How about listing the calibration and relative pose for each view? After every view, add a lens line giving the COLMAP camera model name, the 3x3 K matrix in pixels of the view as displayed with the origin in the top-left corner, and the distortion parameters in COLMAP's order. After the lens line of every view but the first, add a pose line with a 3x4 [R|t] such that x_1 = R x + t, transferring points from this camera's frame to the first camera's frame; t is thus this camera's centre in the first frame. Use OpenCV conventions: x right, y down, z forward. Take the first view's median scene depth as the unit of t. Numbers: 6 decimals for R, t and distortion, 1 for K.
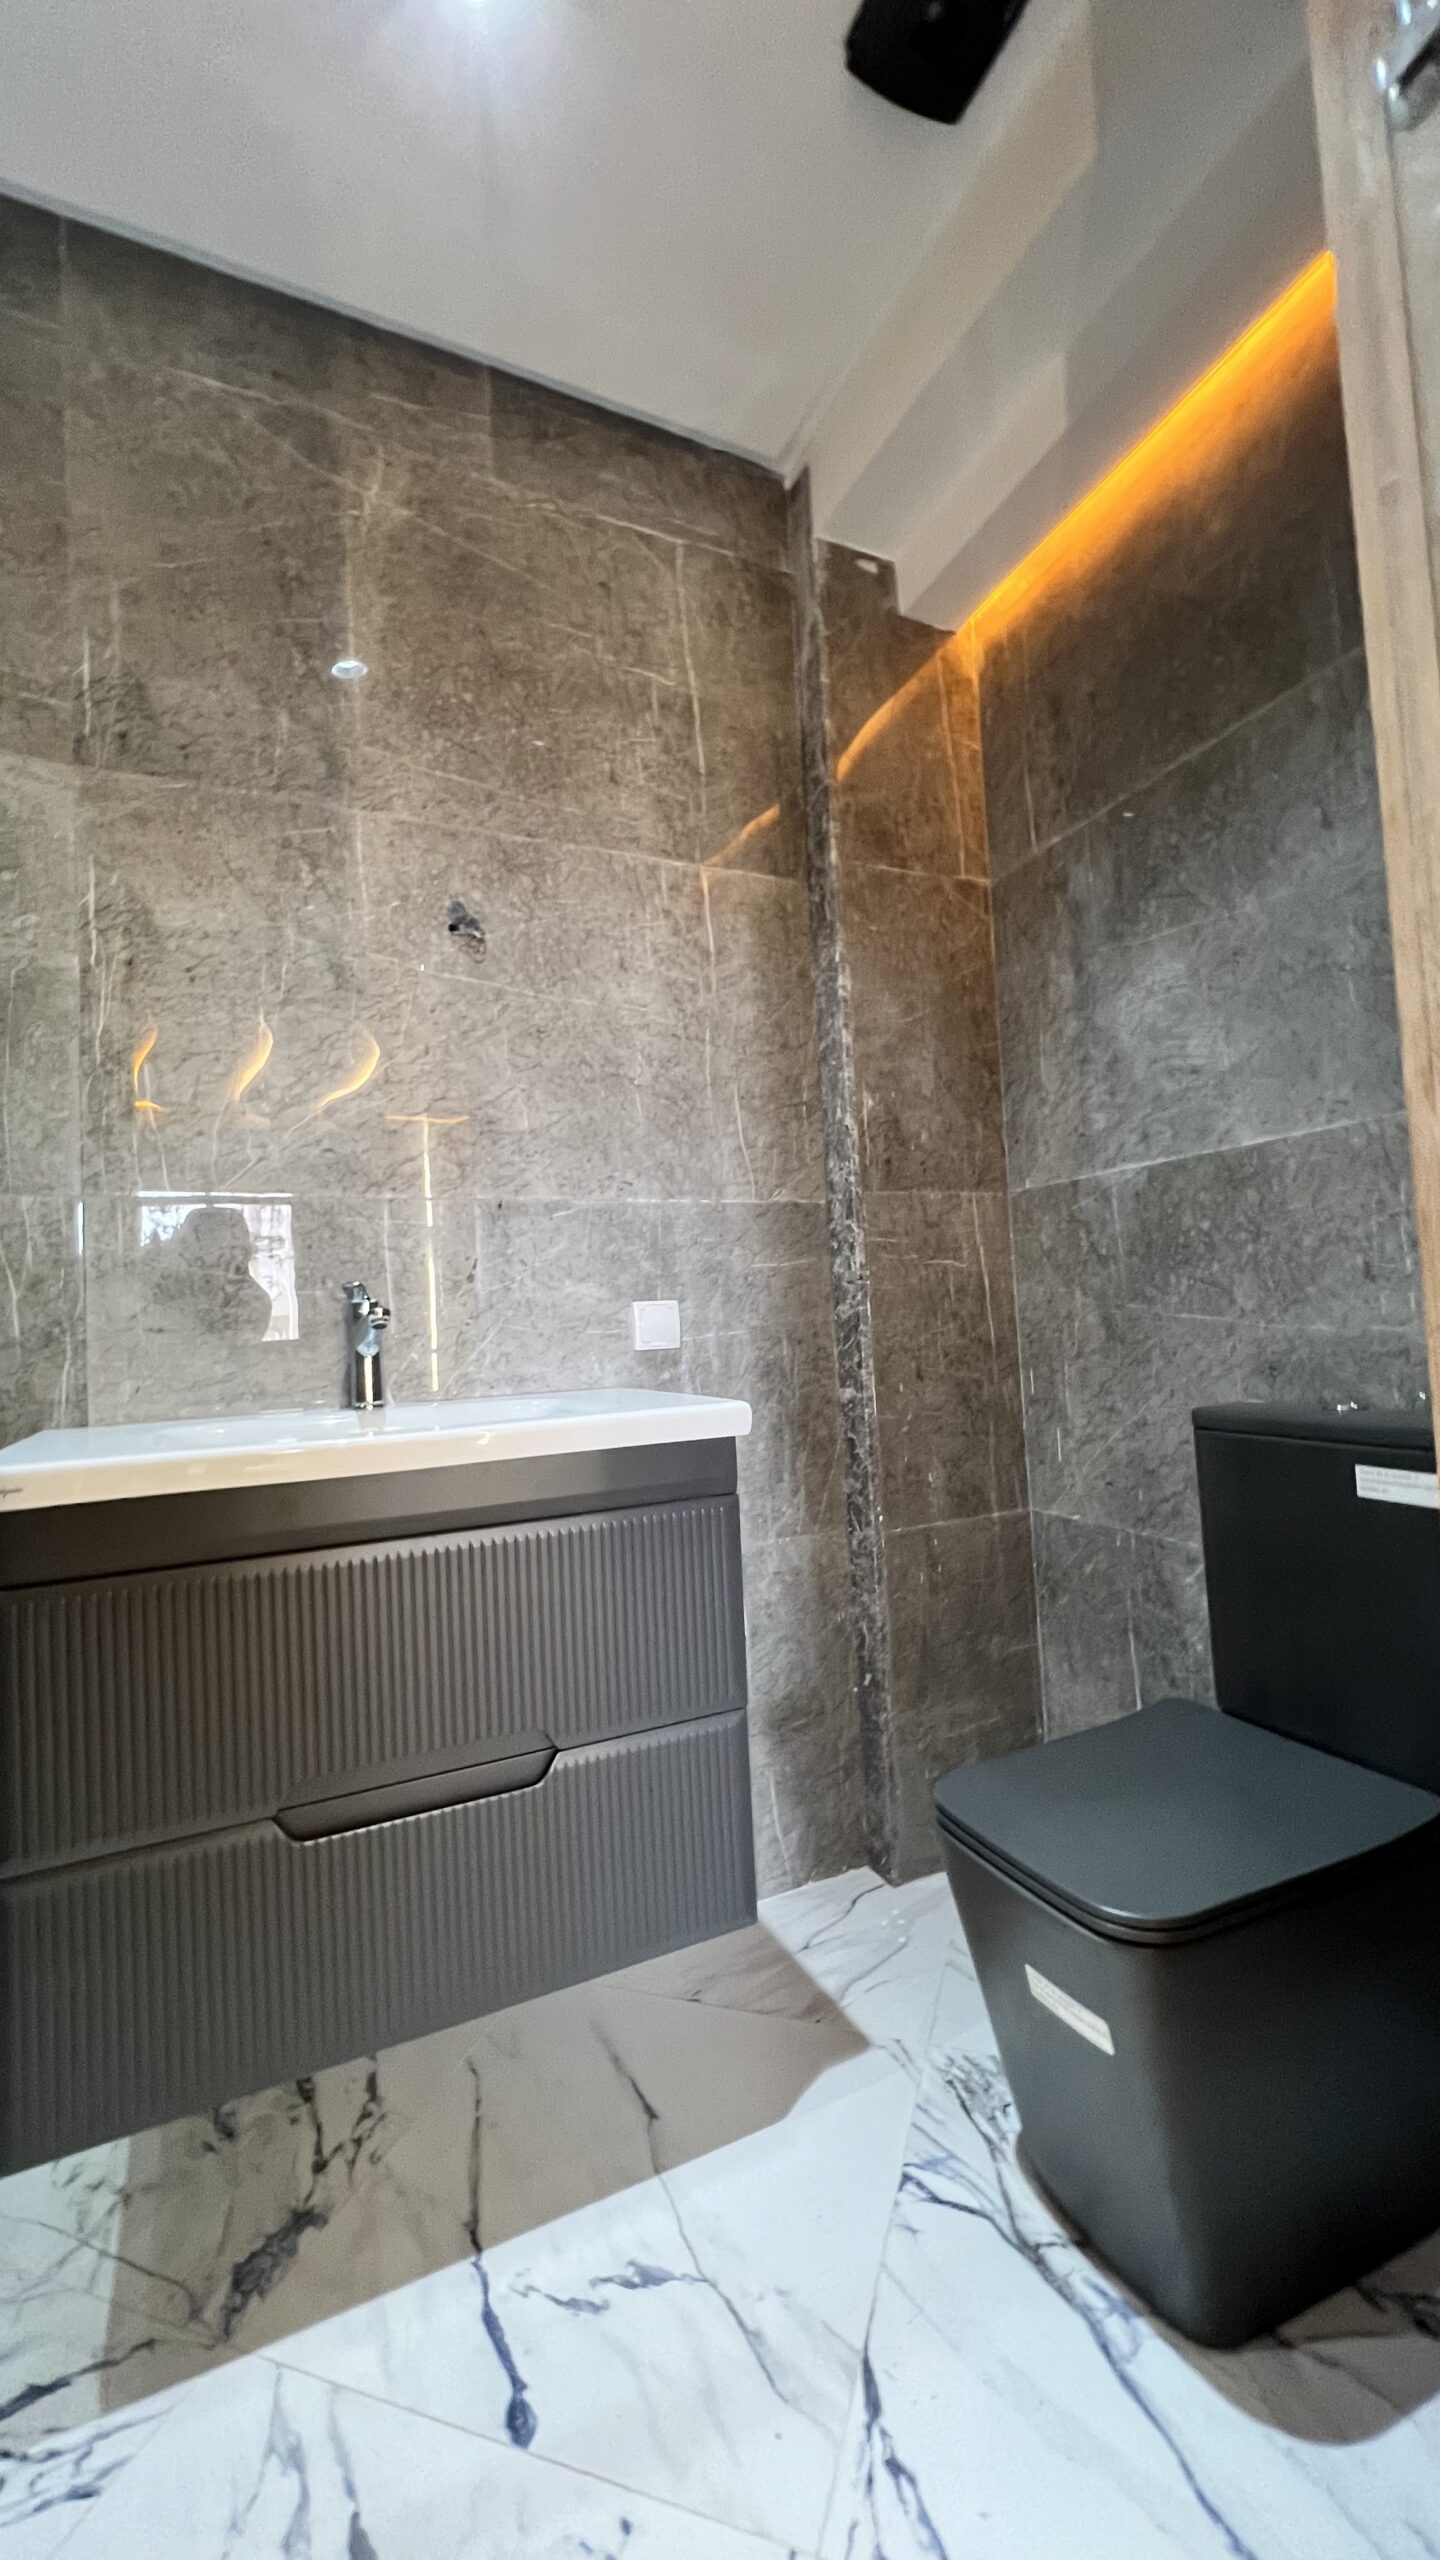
lens RADIAL K [[1027.2, 0, 716.9], [0, 1027.2, 1267.4], [0, 0, 1]] dist [-0.003227, 0.001126]
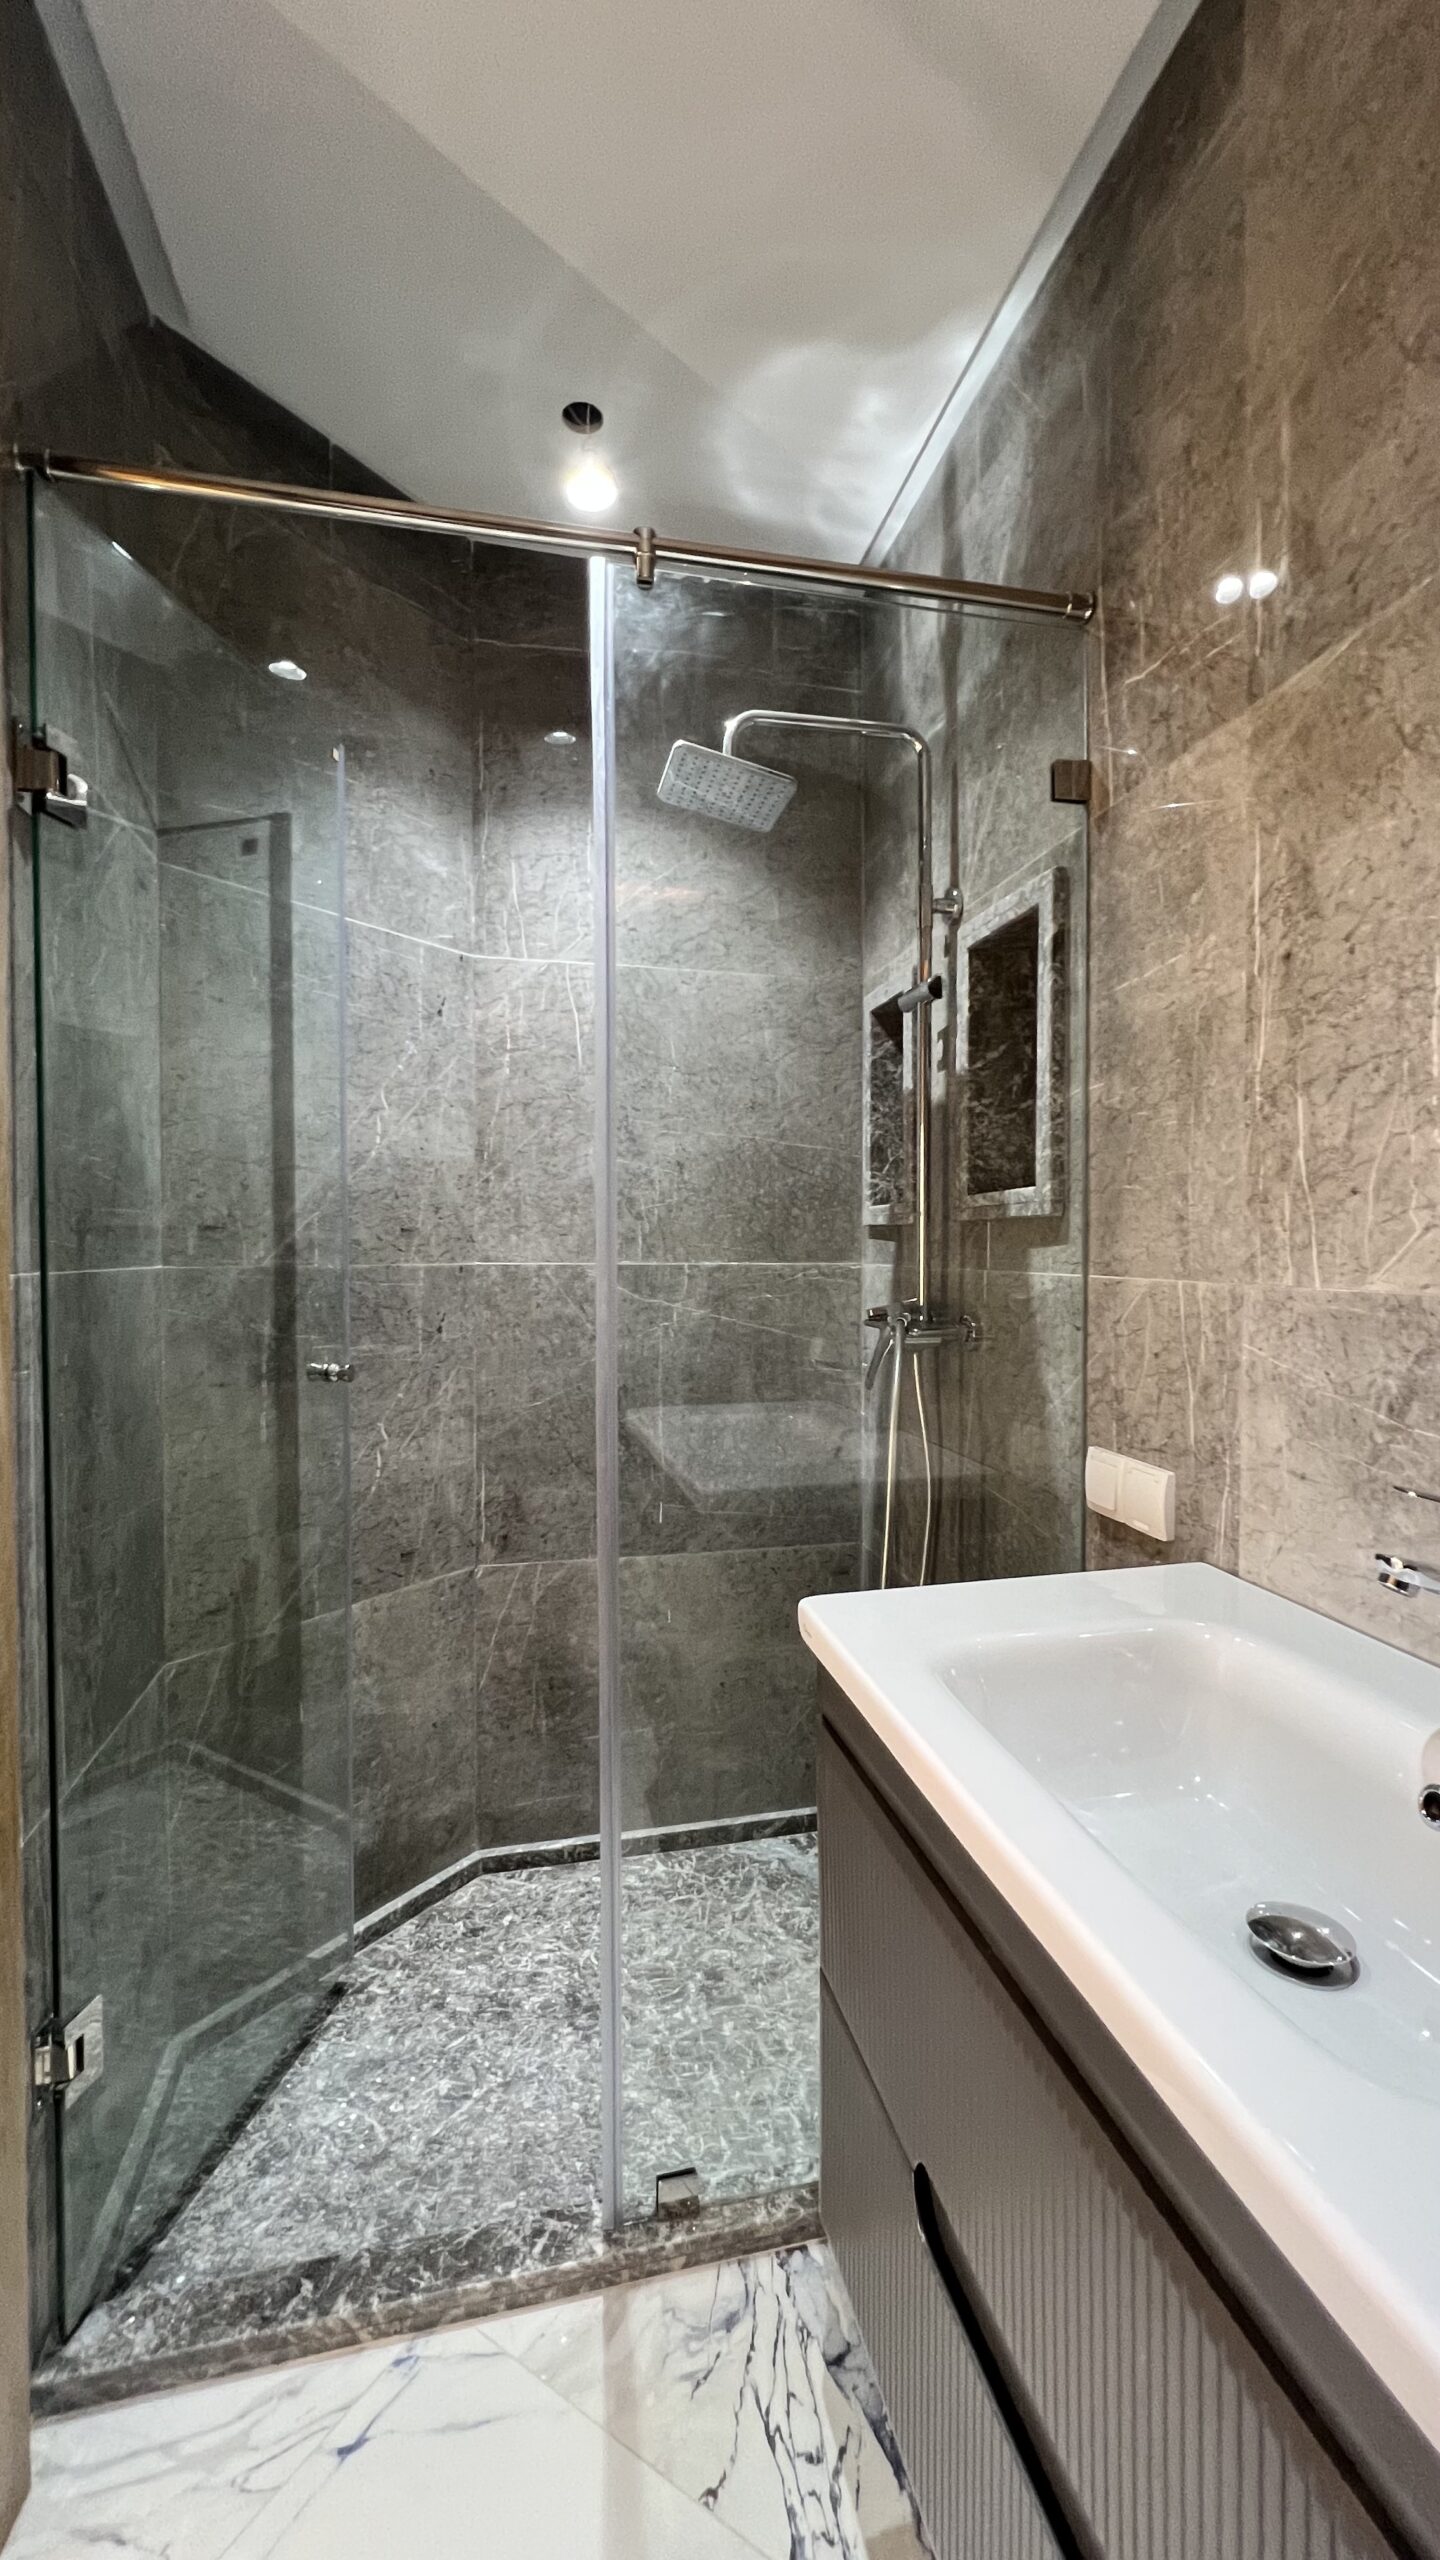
lens RADIAL K [[1027.2, 0, 721.5], [0, 1027.2, 1275.3], [0, 0, 1]] dist [-0.003227, 0.001126]
pose [[-0.216921, 0.076895, -0.973156, 0.225175], [0.063575, 0.995889, 0.064520, -0.149309], [0.974117, -0.047873, -0.220918, 0.774353]]
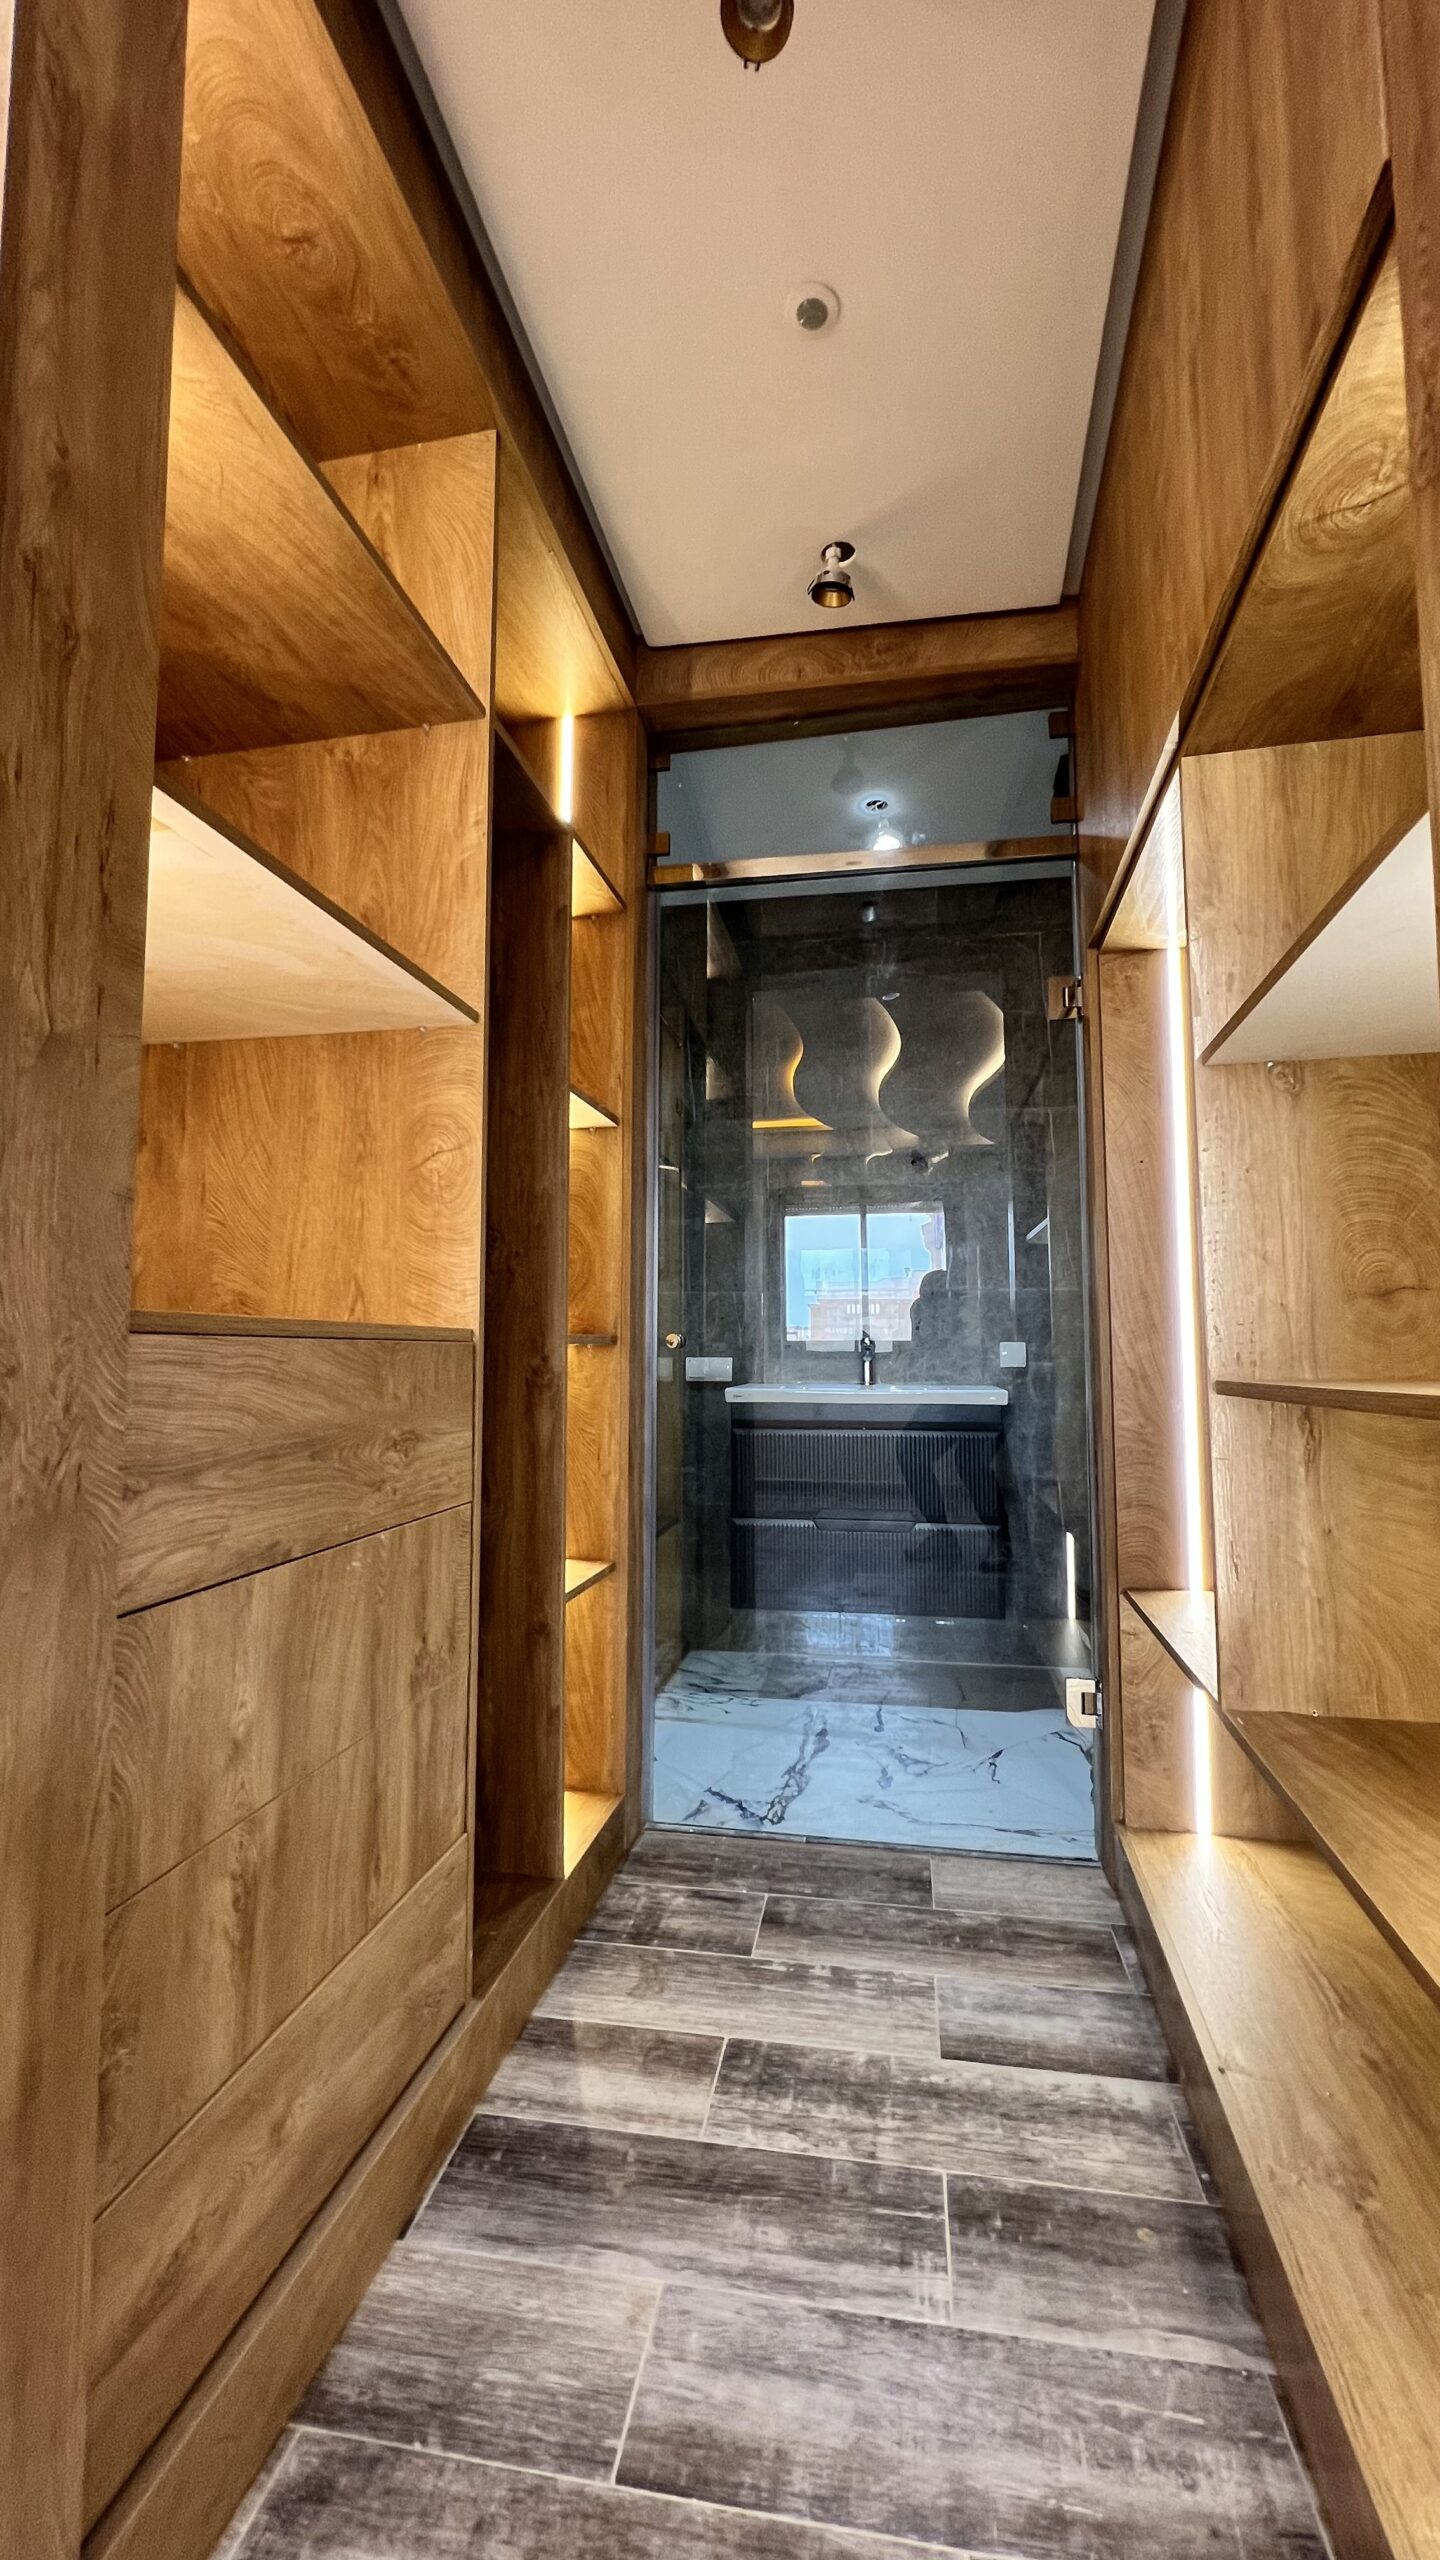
lens RADIAL K [[1027.2, 0, 728.4], [0, 1027.2, 1280.3], [0, 0, 1]] dist [-0.003227, 0.001126]
pose [[0.813410, 0.003101, -0.581683, 0.752682], [-0.011519, 0.999876, -0.010779, -0.067998], [0.581577, 0.015468, 0.813344, -1.067975]]
